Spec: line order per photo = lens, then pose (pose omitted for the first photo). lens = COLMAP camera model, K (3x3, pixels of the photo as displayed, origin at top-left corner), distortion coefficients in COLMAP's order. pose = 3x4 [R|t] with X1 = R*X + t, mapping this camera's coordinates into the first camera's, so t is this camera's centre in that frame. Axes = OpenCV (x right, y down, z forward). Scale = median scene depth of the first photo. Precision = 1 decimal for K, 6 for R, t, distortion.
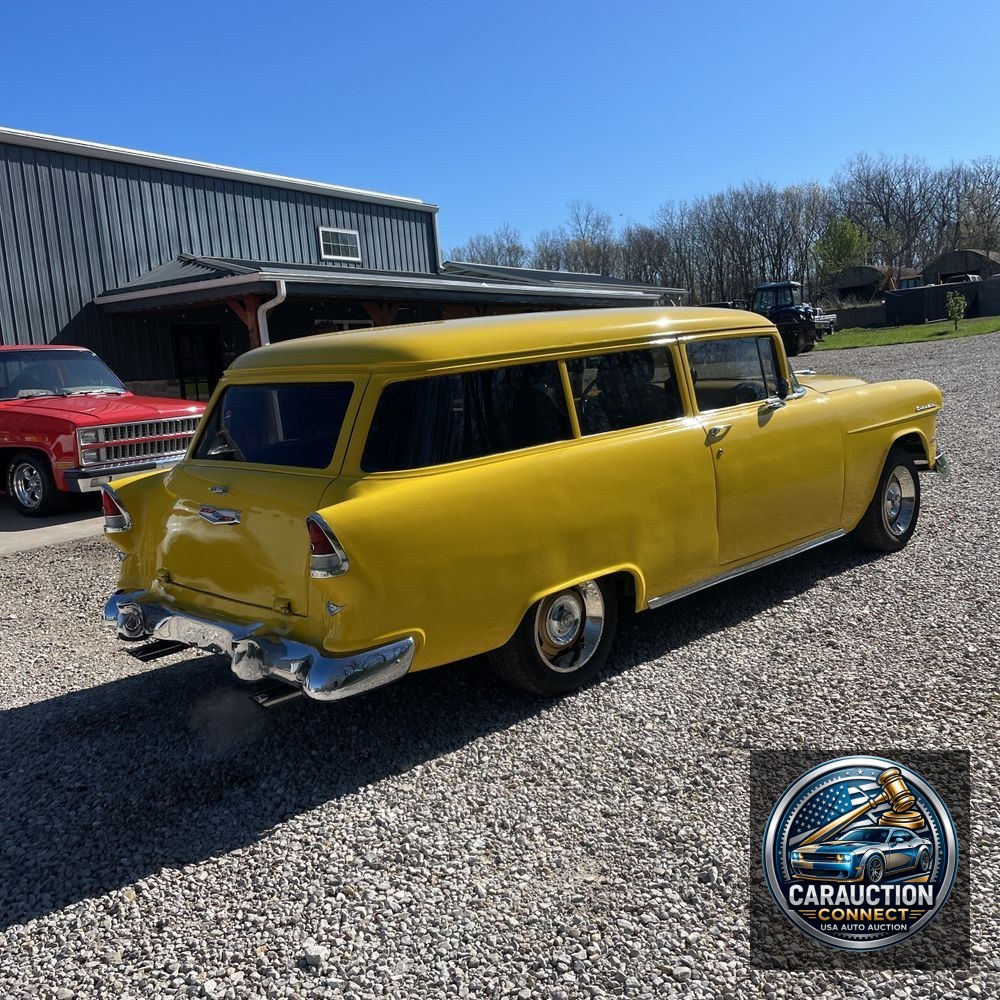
lens RADIAL K [[1003.6, 0, 477.9], [0, 1003.6, 497.6], [0, 0, 1]] dist [0.076409, -0.076214]
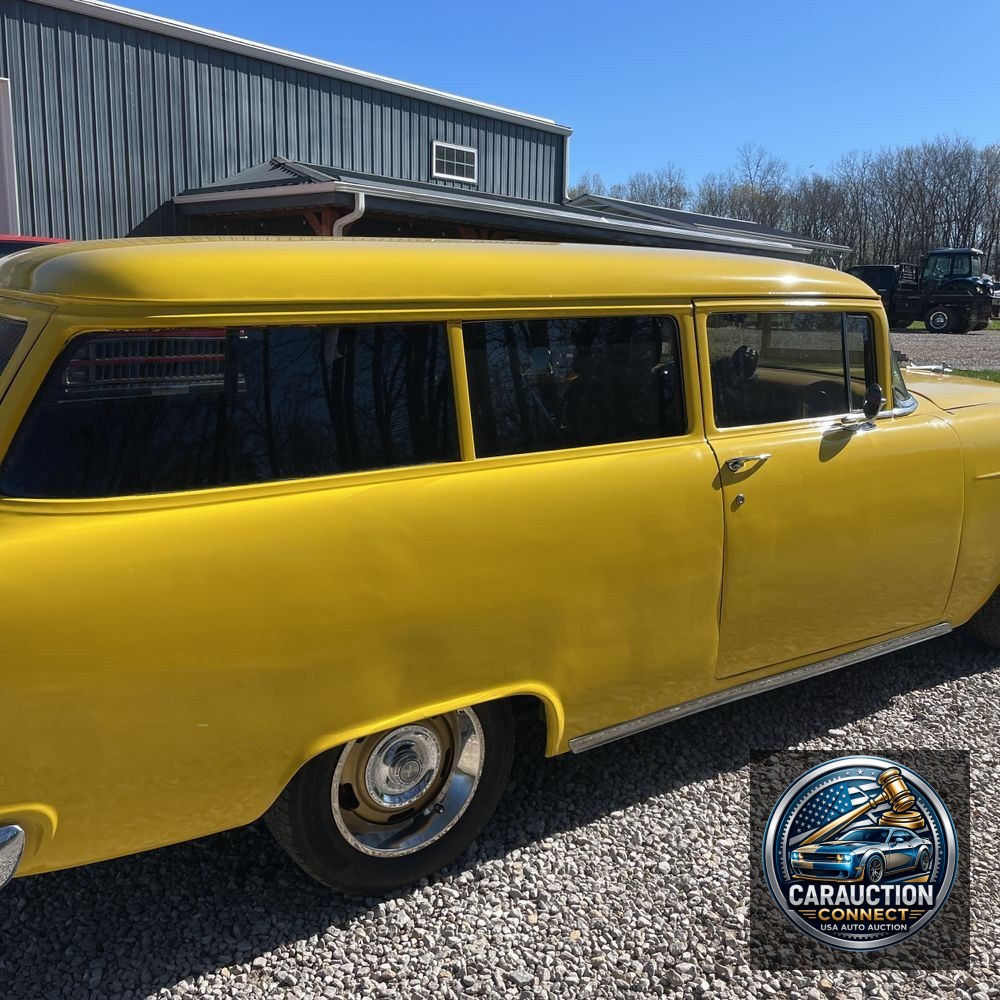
lens RADIAL K [[1003.6, 0, 477.9], [0, 1003.6, 497.6], [0, 0, 1]] dist [0.076409, -0.076214]
pose [[0.984790, 0.121939, -0.123773, 0.046879], [-0.114144, 0.991117, 0.068254, -0.020326], [0.130997, -0.053088, 0.989960, 0.110821]]
